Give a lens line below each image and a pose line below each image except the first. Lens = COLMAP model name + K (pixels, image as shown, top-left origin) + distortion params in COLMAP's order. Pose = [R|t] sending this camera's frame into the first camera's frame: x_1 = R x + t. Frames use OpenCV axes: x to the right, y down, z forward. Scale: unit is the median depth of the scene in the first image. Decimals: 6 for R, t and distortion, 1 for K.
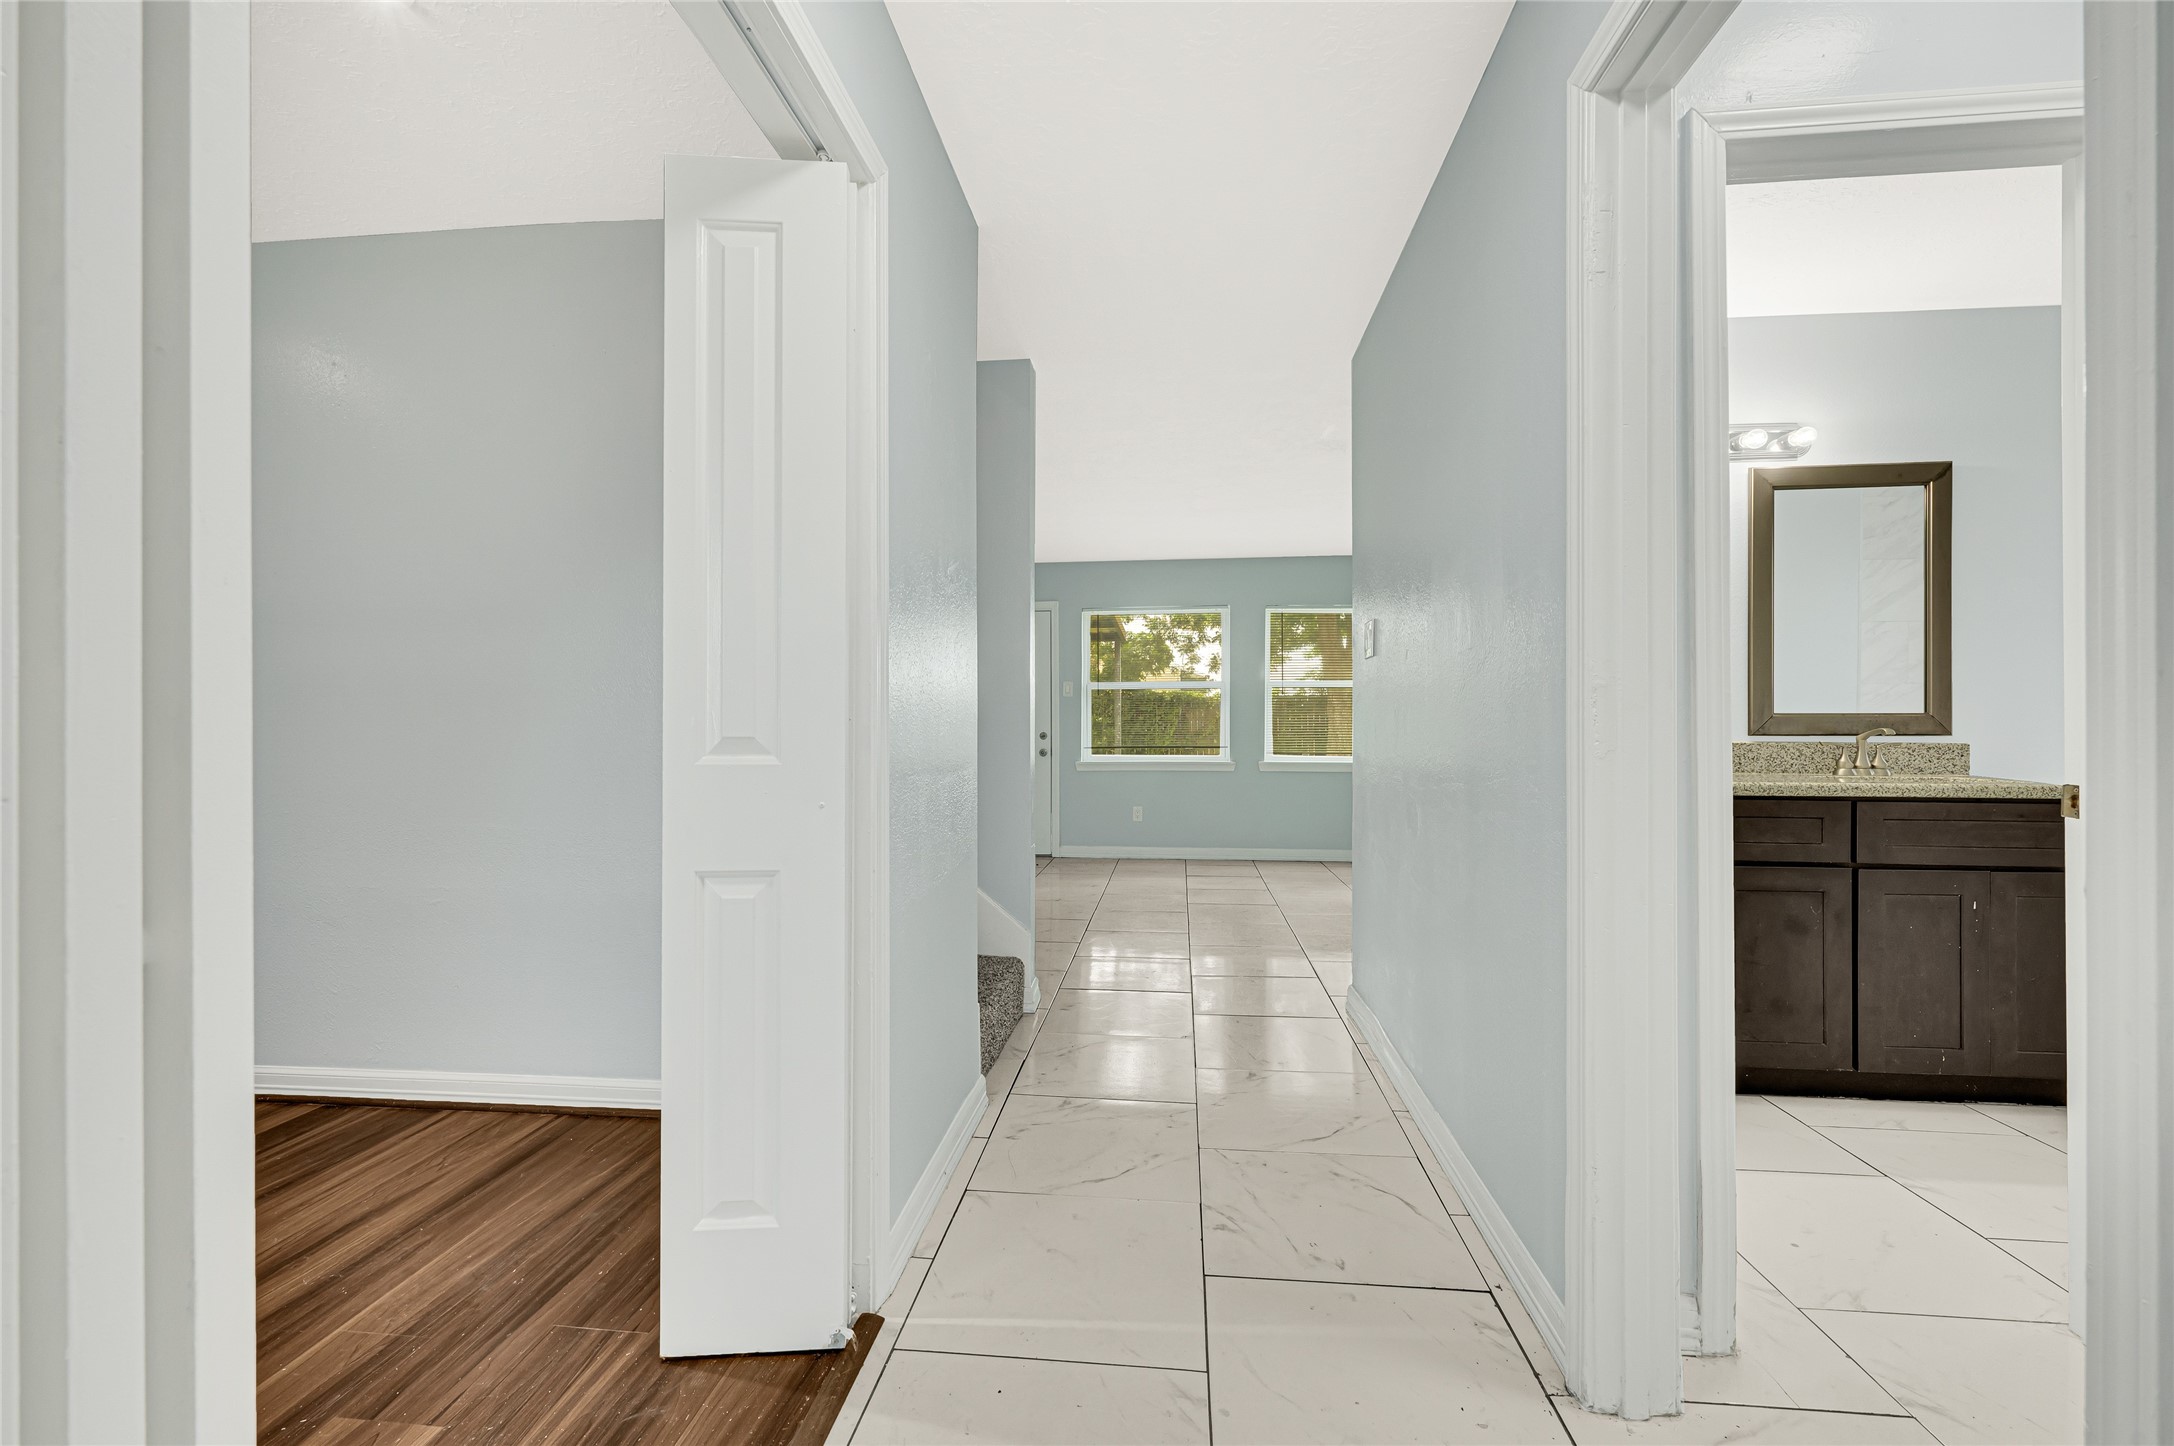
lens RADIAL K [[927.9, 0, 1065.2], [0, 927.9, 725.2], [0, 0, 1]] dist [-0.000751, -0.000177]
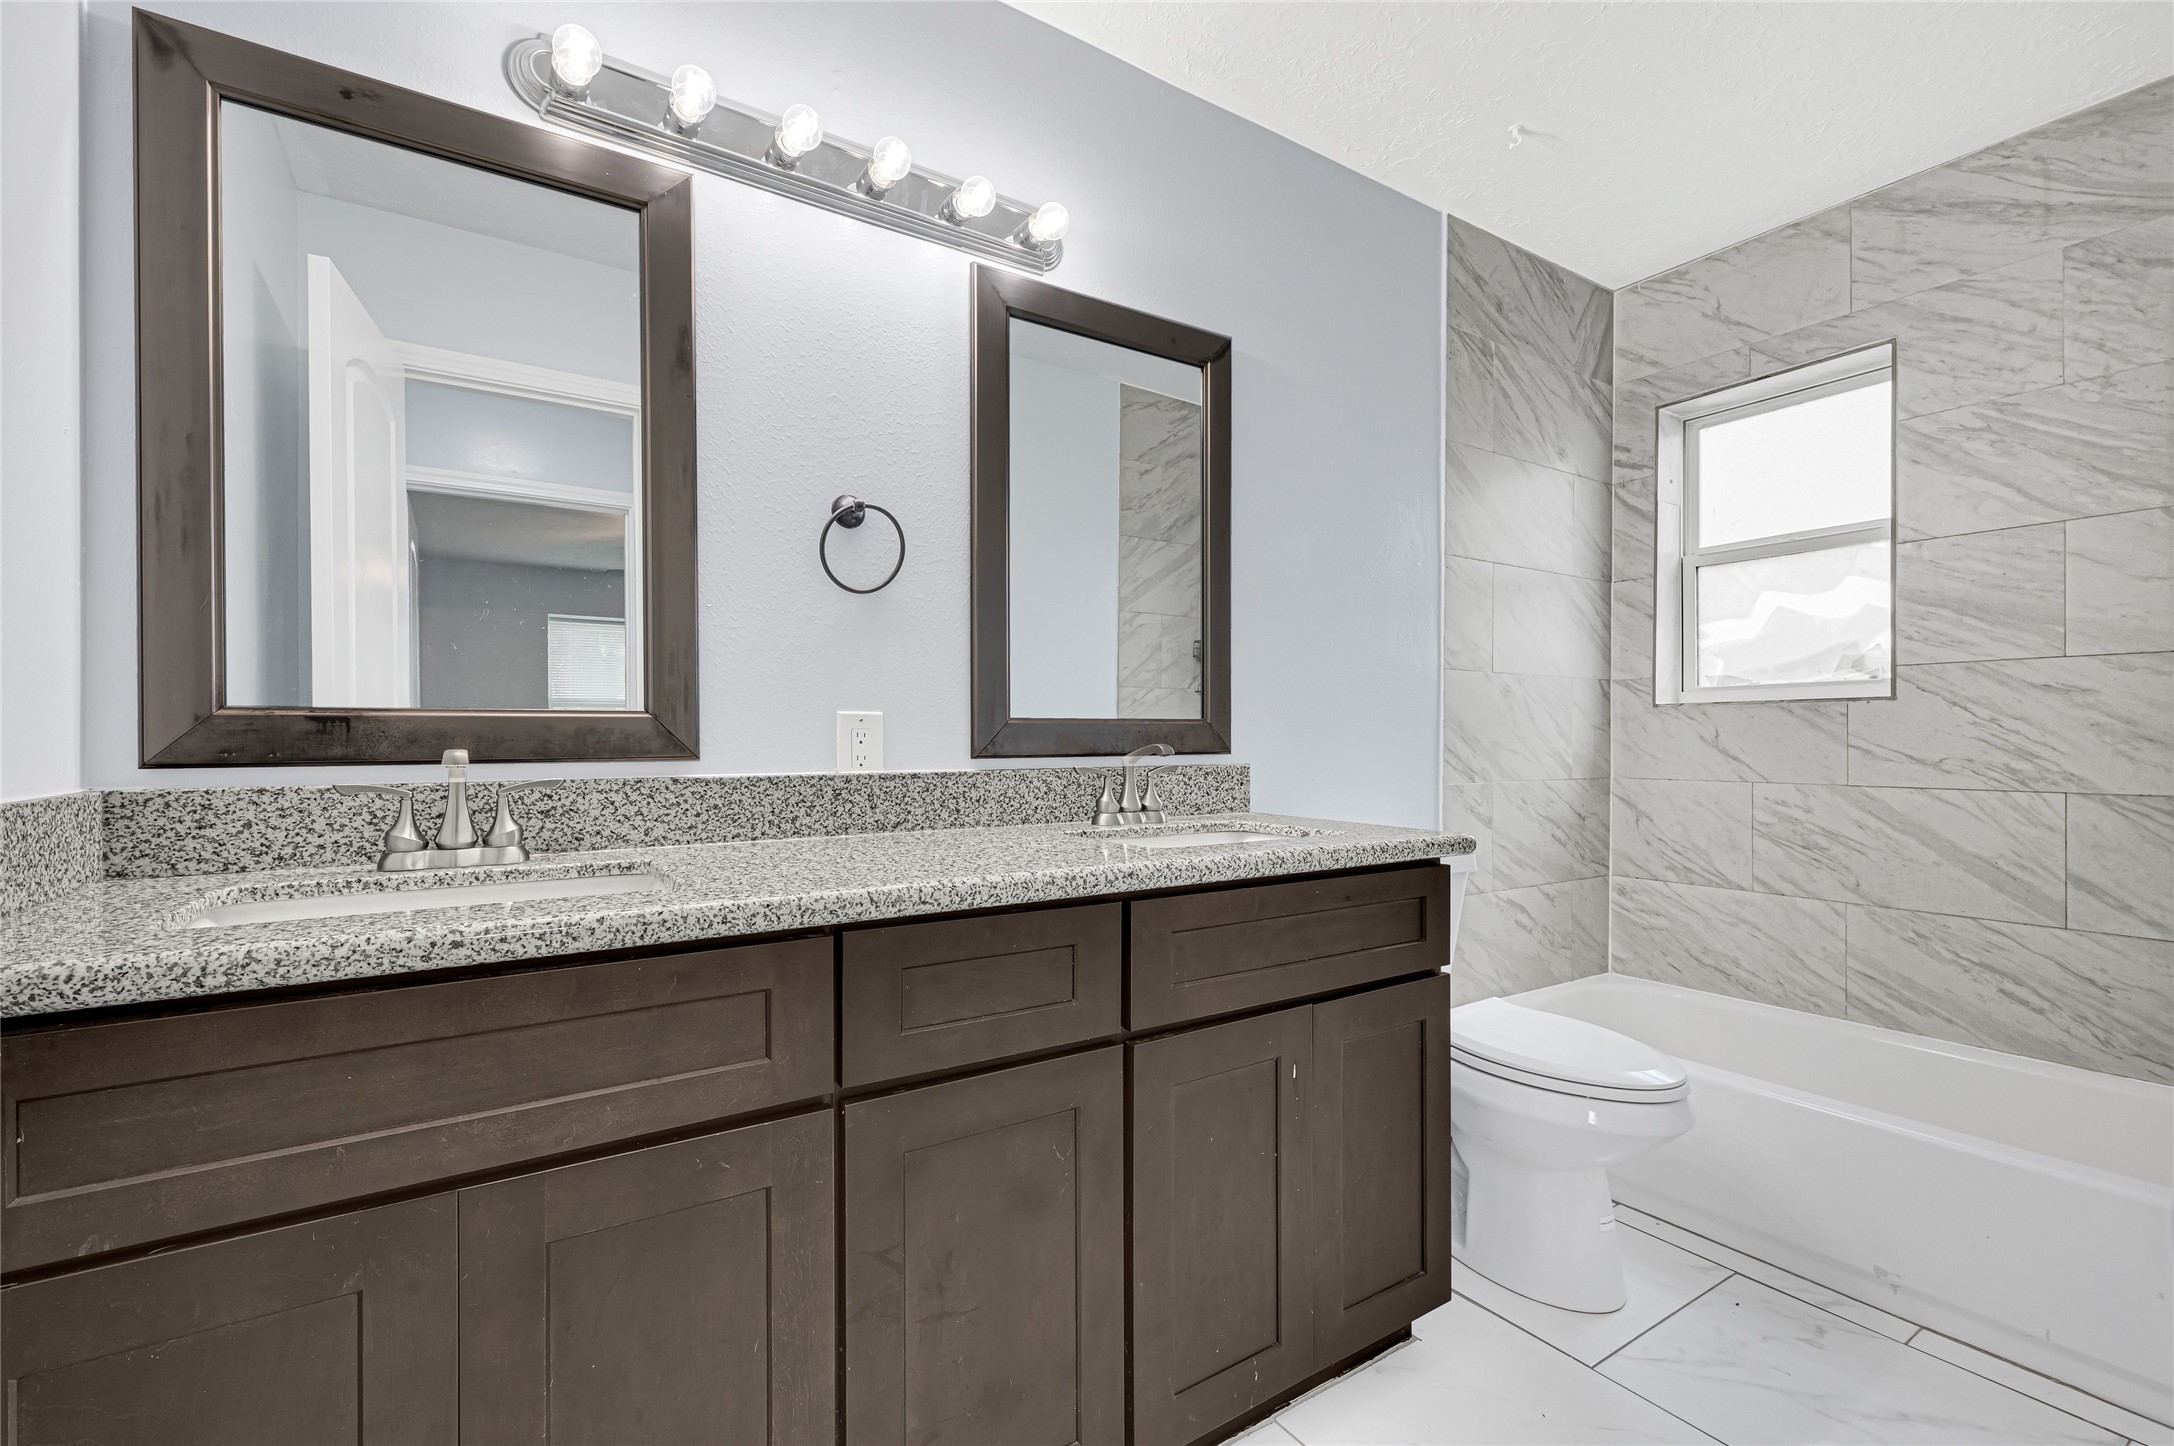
lens RADIAL K [[927.9, 0, 1065.2], [0, 927.9, 725.2], [0, 0, 1]] dist [-0.000751, -0.000177]
pose [[0.789546, 0.007464, 0.613645, 0.459132], [0.001189, 0.999906, -0.013692, -0.000273], [-0.613690, 0.011541, 0.789463, 0.552862]]
